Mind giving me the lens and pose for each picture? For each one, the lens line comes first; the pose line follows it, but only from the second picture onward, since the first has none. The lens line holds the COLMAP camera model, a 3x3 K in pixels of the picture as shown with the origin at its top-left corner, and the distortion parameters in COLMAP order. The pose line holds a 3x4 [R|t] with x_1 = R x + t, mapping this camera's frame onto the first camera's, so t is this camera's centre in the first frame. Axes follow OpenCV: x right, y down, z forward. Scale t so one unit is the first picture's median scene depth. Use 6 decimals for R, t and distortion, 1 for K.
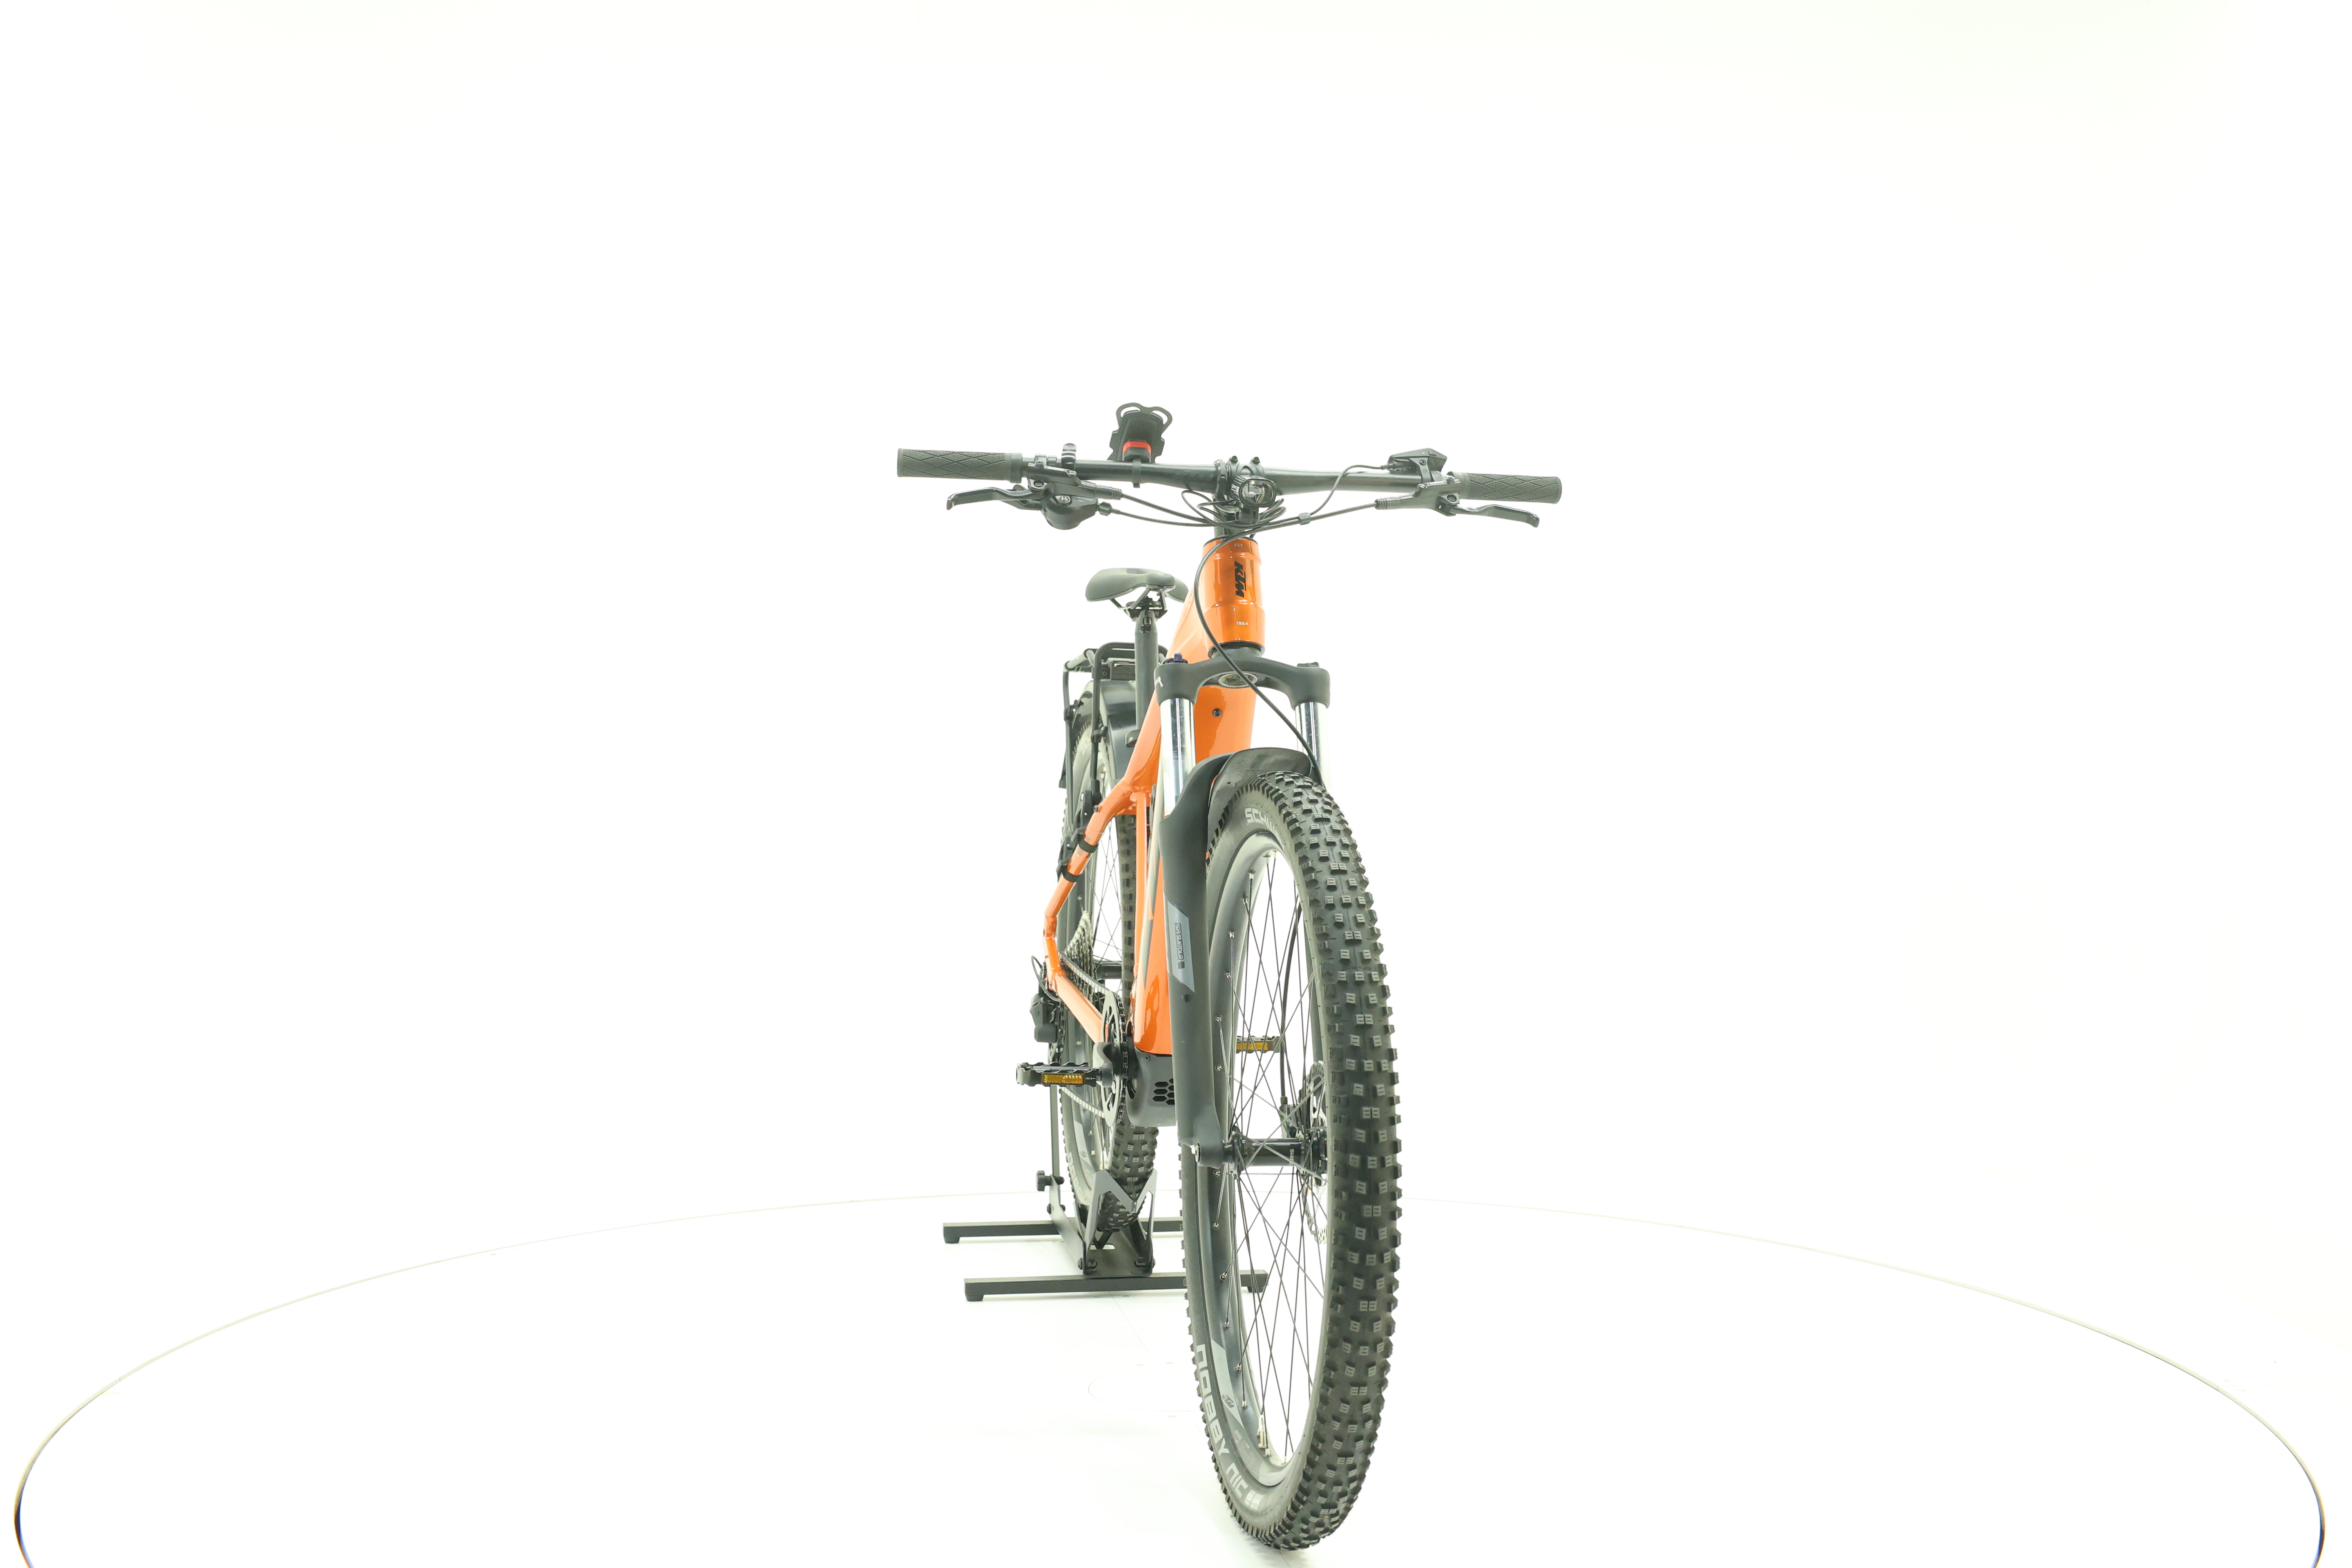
lens RADIAL K [[2491.0, 0, 1167.2], [0, 2491.0, 777.8], [0, 0, 1]] dist [-0.007071, 0.000000]
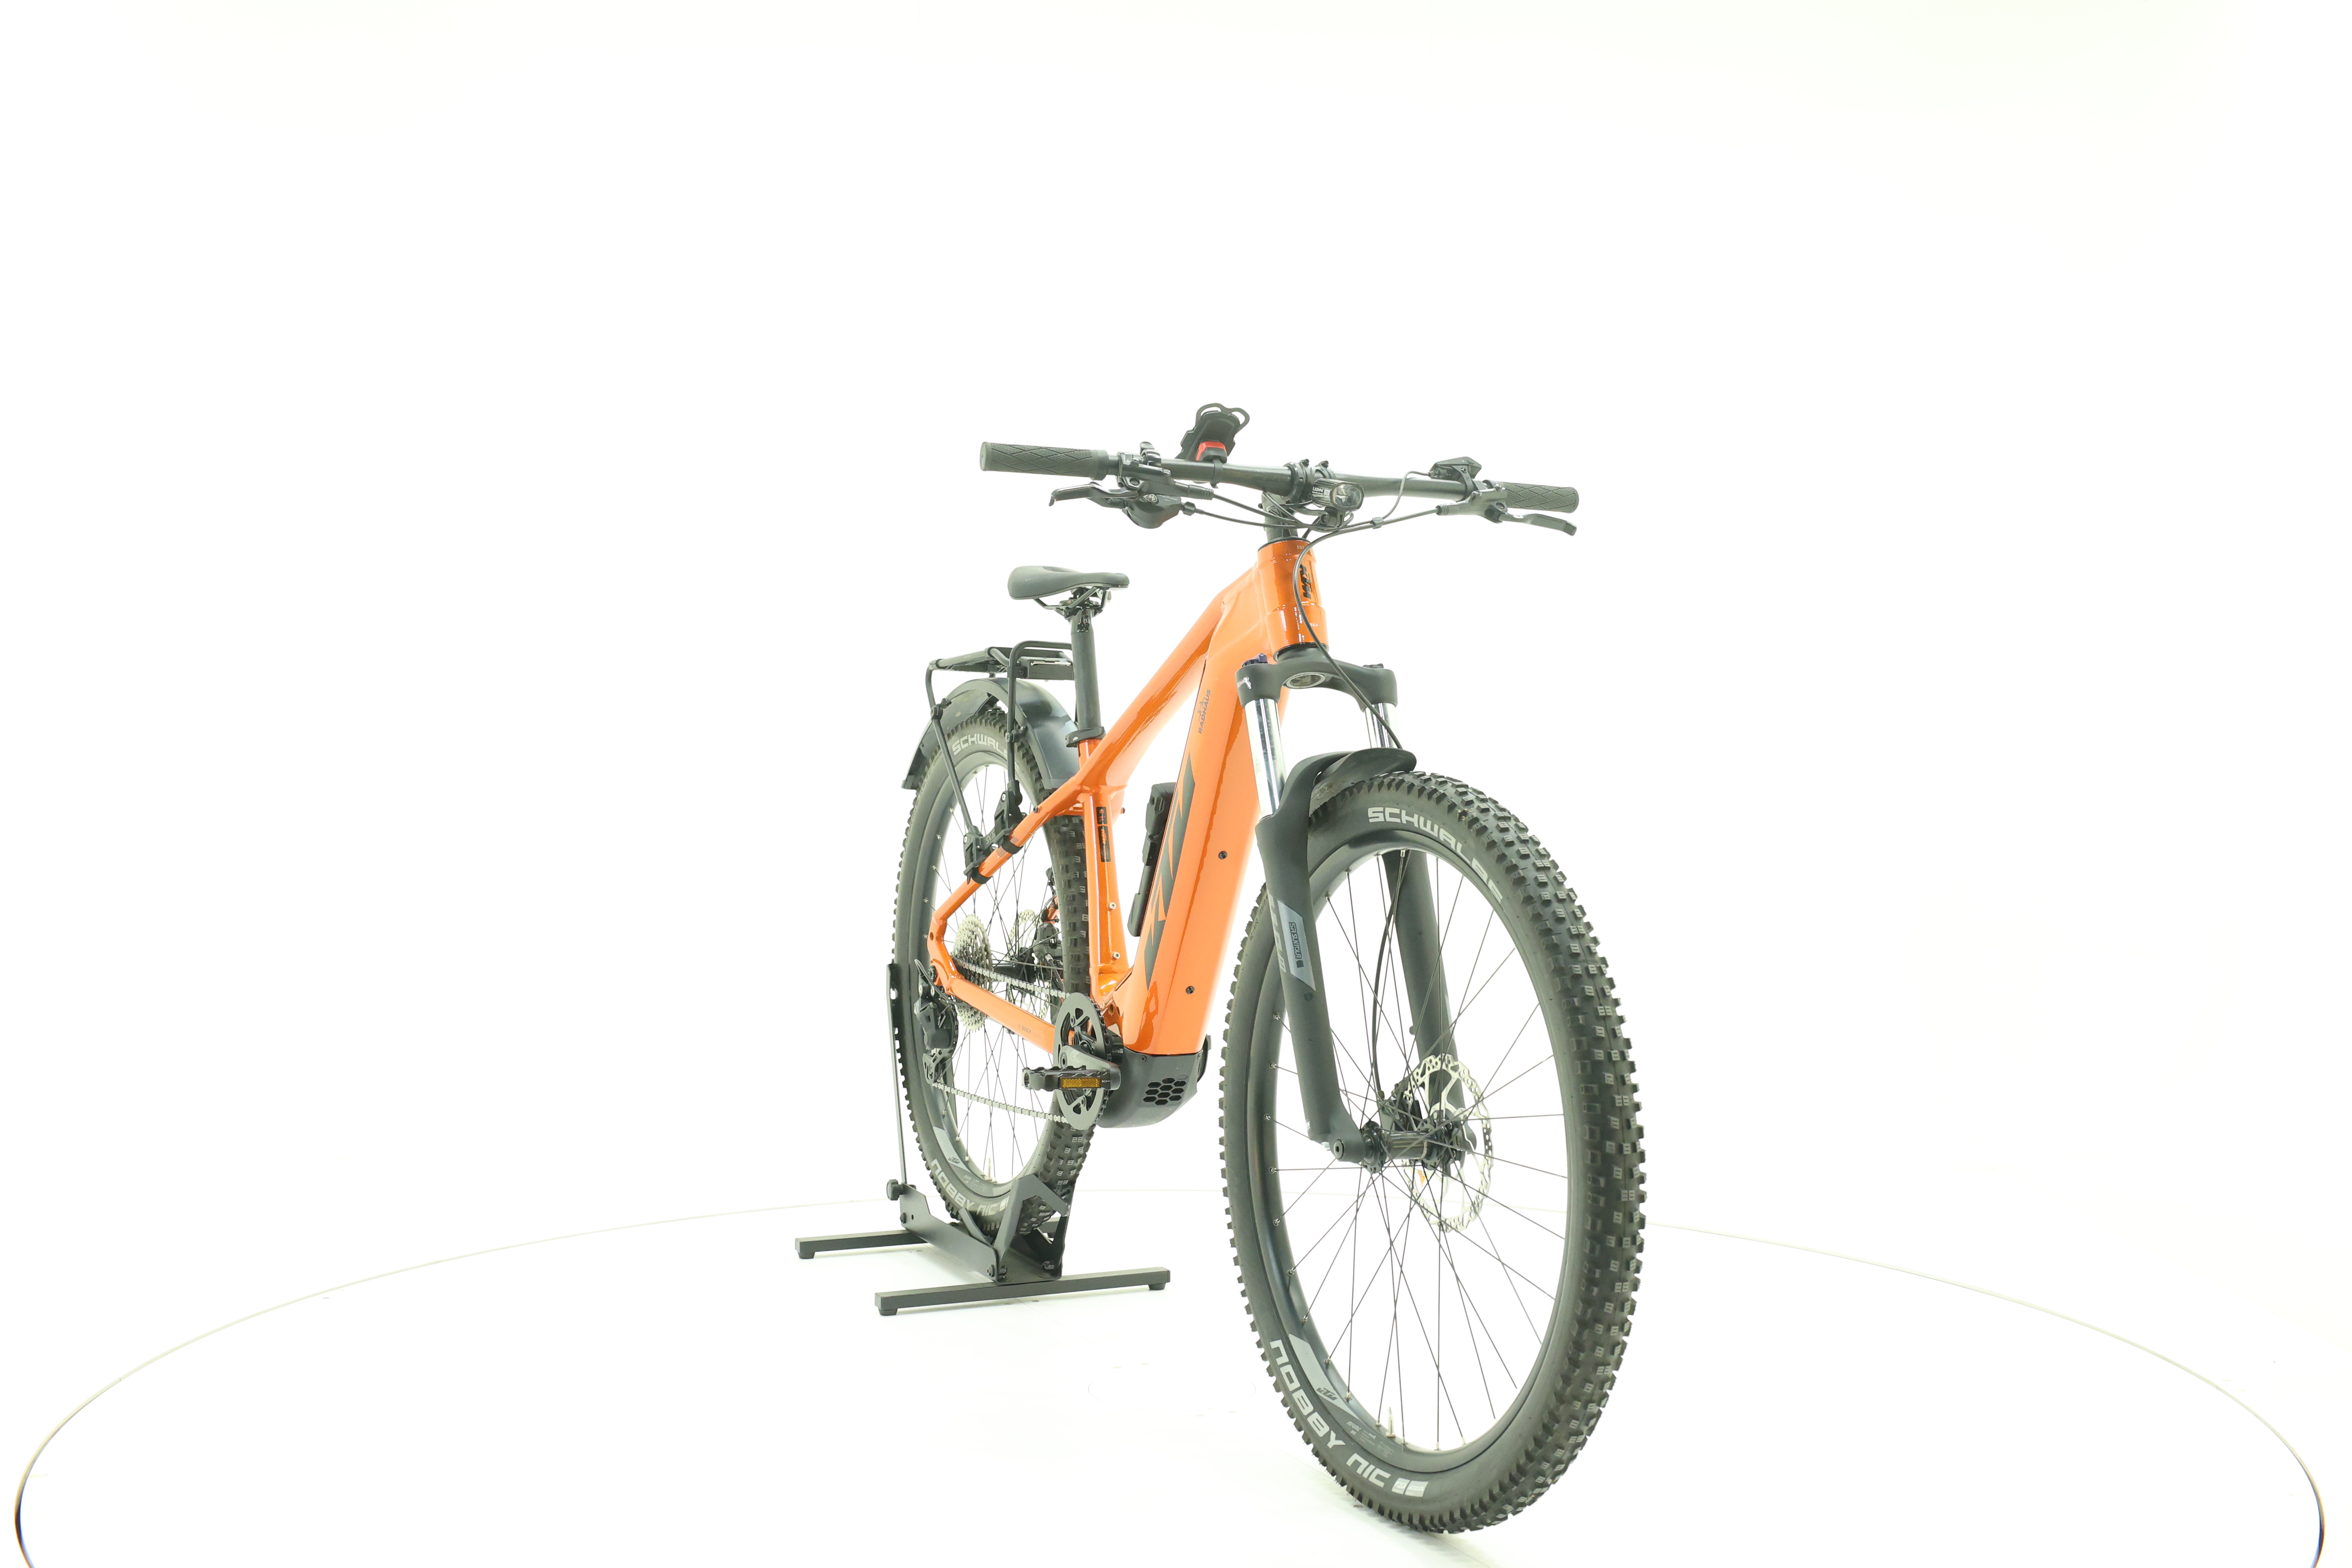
lens RADIAL K [[2491.0, 0, 1174.2], [0, 2491.0, 777.7], [0, 0, 1]] dist [-0.007071, 0.000000]
pose [[0.964620, -0.005062, 0.263595, -0.290240], [0.004789, 0.999987, 0.001677, -0.001864], [-0.263601, -0.000356, 0.964632, 0.038805]]
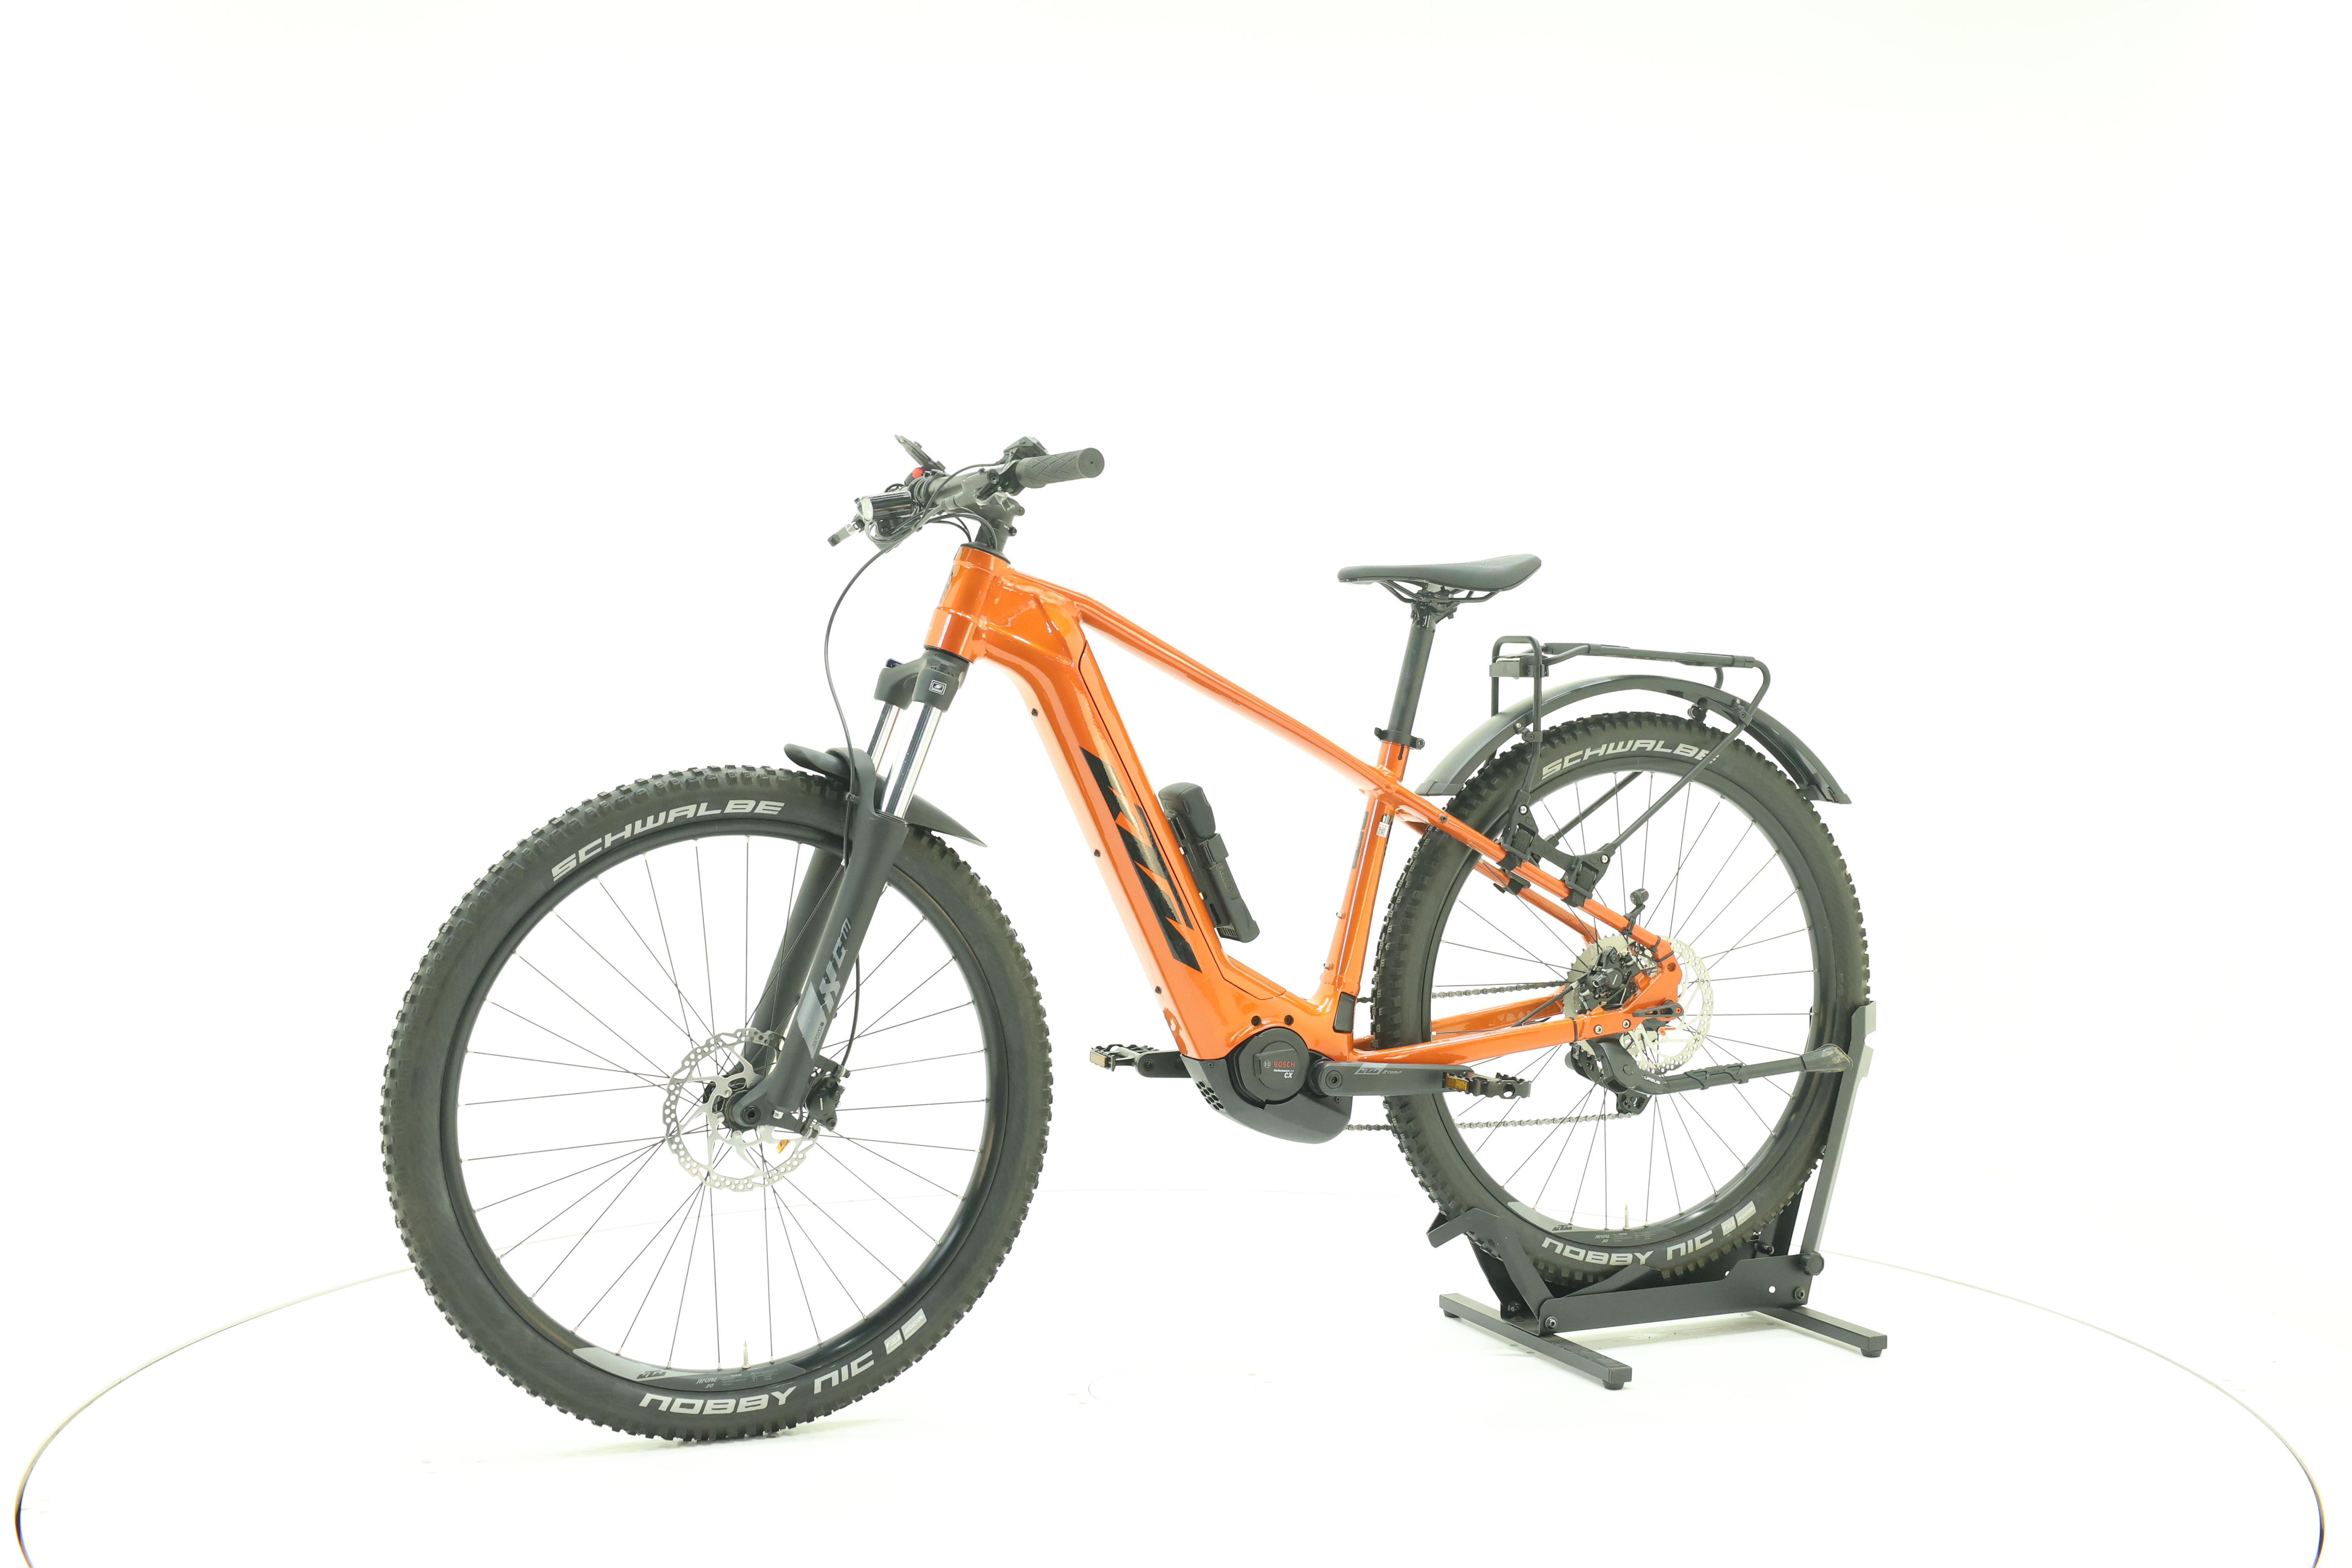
lens RADIAL K [[2491.0, 0, 1173.9], [0, 2491.0, 782.6], [0, 0, 1]] dist [-0.007071, 0.000000]
pose [[0.239707, 0.016930, -0.970698, 1.082173], [-0.020967, 0.999705, 0.012258, -0.011494], [0.970619, 0.017414, 0.239991, 0.845381]]
